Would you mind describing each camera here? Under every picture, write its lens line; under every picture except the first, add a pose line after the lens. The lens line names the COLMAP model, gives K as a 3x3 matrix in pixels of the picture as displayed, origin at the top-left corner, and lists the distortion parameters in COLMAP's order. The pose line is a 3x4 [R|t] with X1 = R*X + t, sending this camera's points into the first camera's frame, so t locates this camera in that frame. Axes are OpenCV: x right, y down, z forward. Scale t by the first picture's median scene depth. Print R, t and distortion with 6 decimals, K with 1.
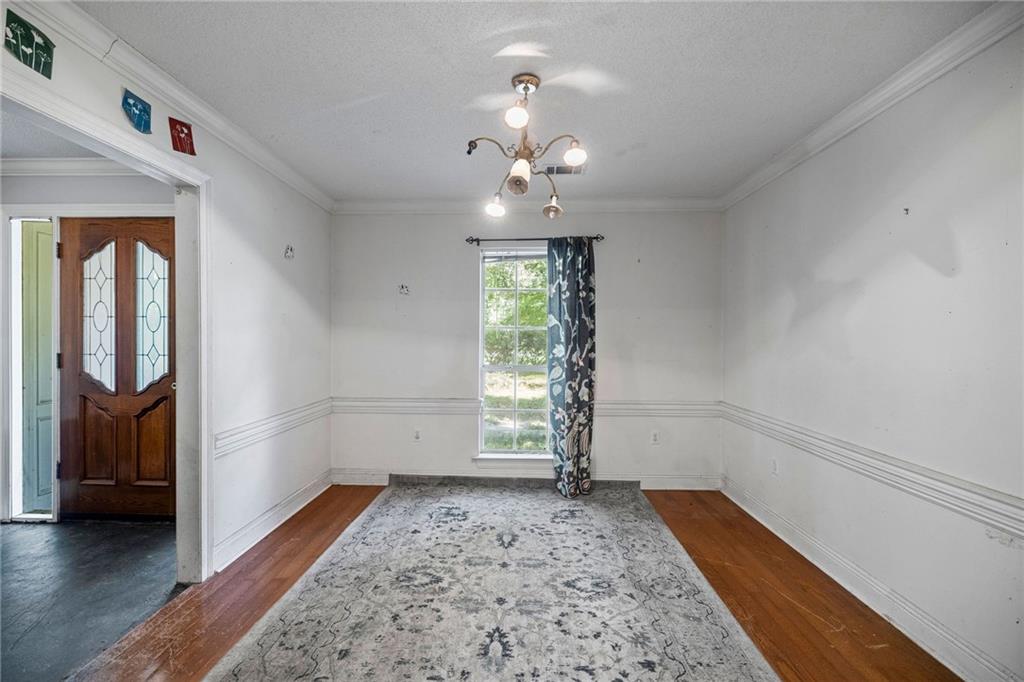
lens RADIAL K [[432.5, 0, 513.1], [0, 432.5, 340.2], [0, 0, 1]] dist [0.000791, -0.000649]
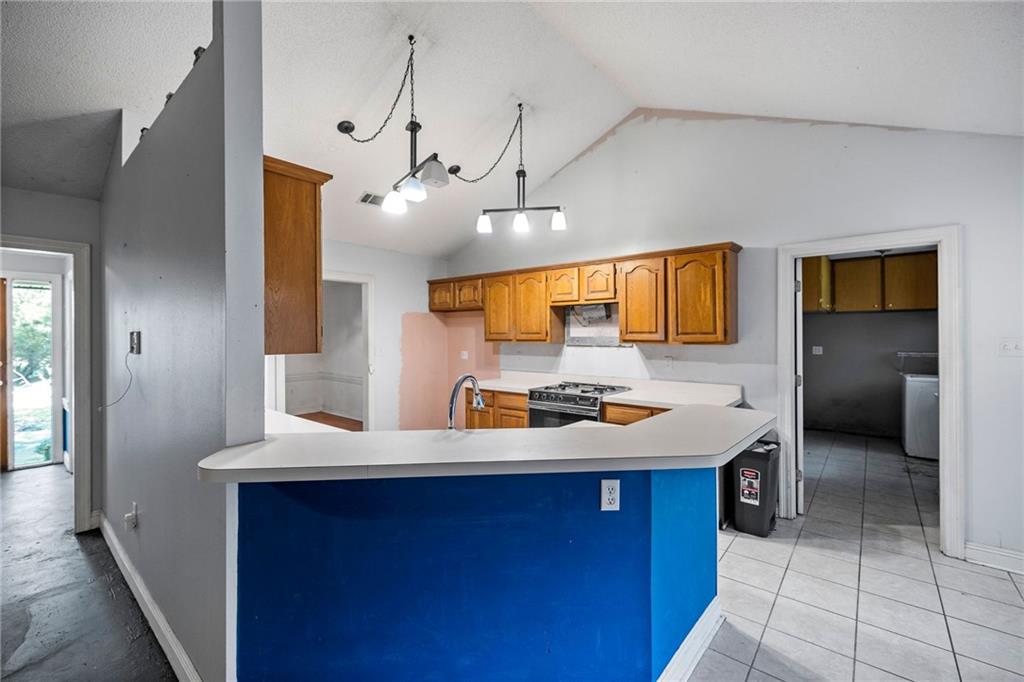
lens RADIAL K [[432.5, 0, 506.5], [0, 432.5, 335.8], [0, 0, 1]] dist [0.000791, -0.000649]
pose [[0.631181, -0.011817, 0.775545, -0.802811], [0.013211, 0.999903, 0.004484, -0.053550], [-0.775523, 0.007416, 0.631276, -1.435607]]
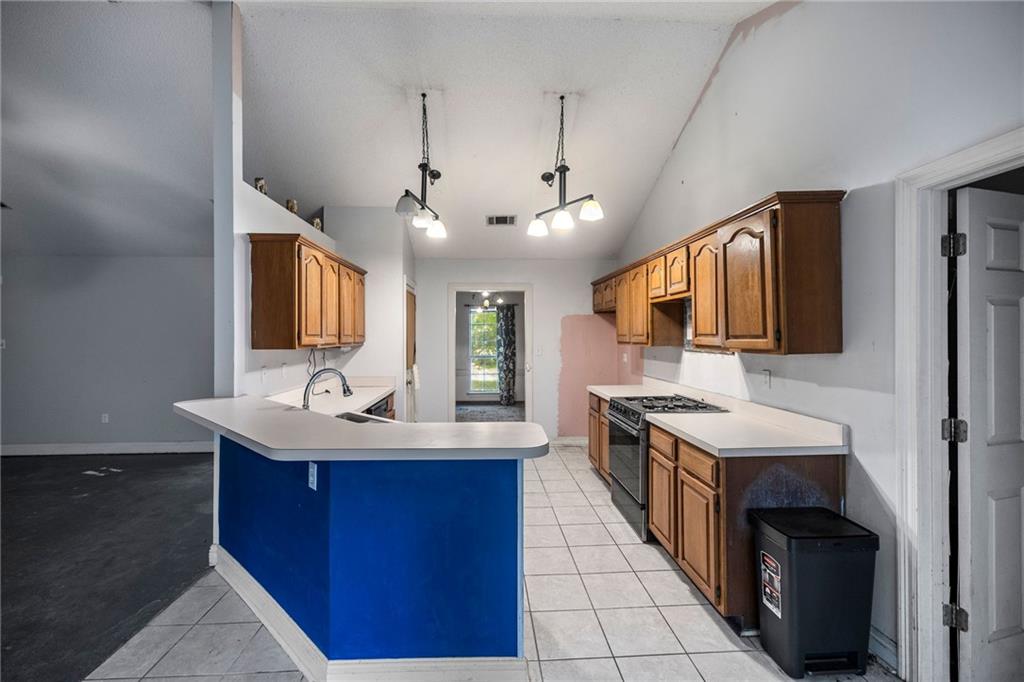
lens RADIAL K [[432.5, 0, 510.4], [0, 432.5, 336.0], [0, 0, 1]] dist [0.000791, -0.000649]
pose [[0.996925, -0.010619, 0.077642, -0.044319], [0.011025, 0.999928, -0.004807, -0.050106], [-0.077586, 0.005648, 0.996970, -1.859229]]
